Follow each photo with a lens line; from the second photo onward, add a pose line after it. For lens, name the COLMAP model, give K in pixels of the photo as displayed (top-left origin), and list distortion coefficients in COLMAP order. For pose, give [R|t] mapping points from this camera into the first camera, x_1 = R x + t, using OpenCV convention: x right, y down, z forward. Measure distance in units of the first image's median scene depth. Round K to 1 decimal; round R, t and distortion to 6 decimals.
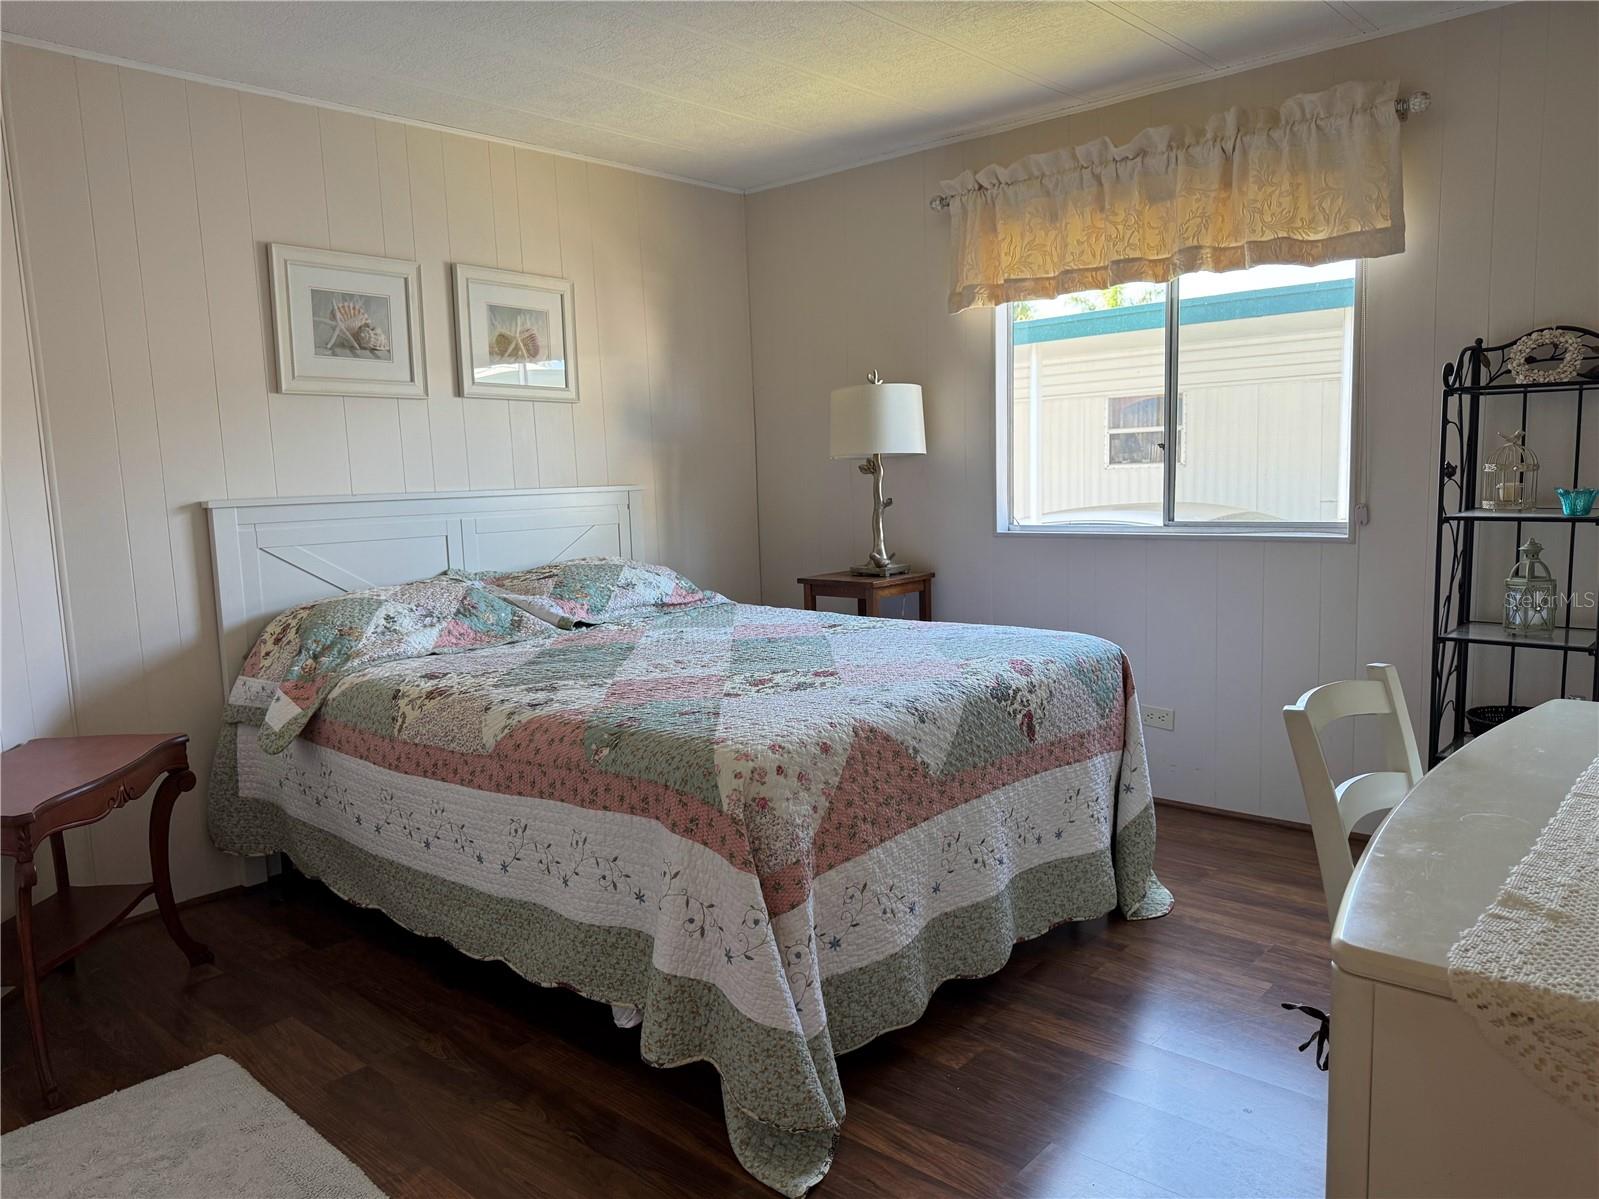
lens RADIAL K [[1145.8, 0, 780.8], [0, 1145.8, 624.6], [0, 0, 1]] dist [0.095912, -0.156614]
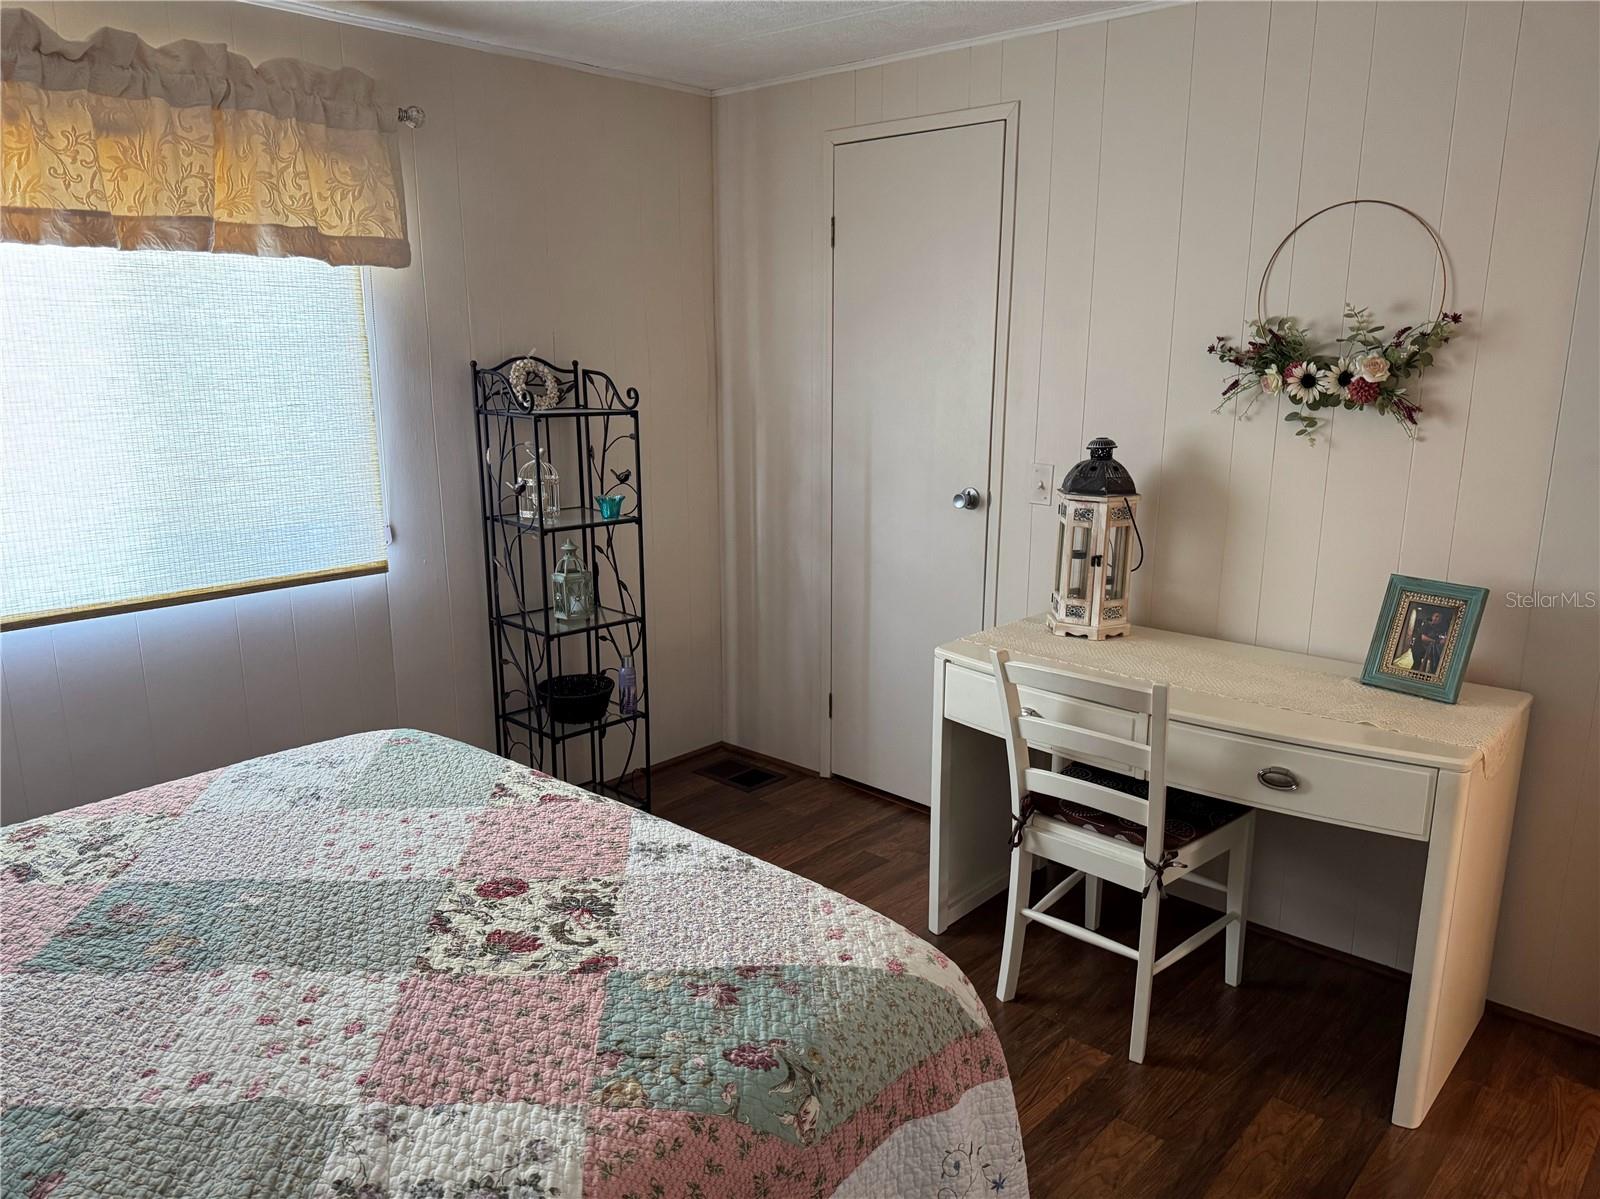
lens RADIAL K [[1146.5, 0, 781.3], [0, 1146.5, 624.6], [0, 0, 1]] dist [0.095912, -0.156614]
pose [[0.006765, -0.208657, 0.977965, -0.511416], [0.126660, 0.970290, 0.206143, -0.193515], [-0.991923, 0.122475, 0.032993, 0.707599]]
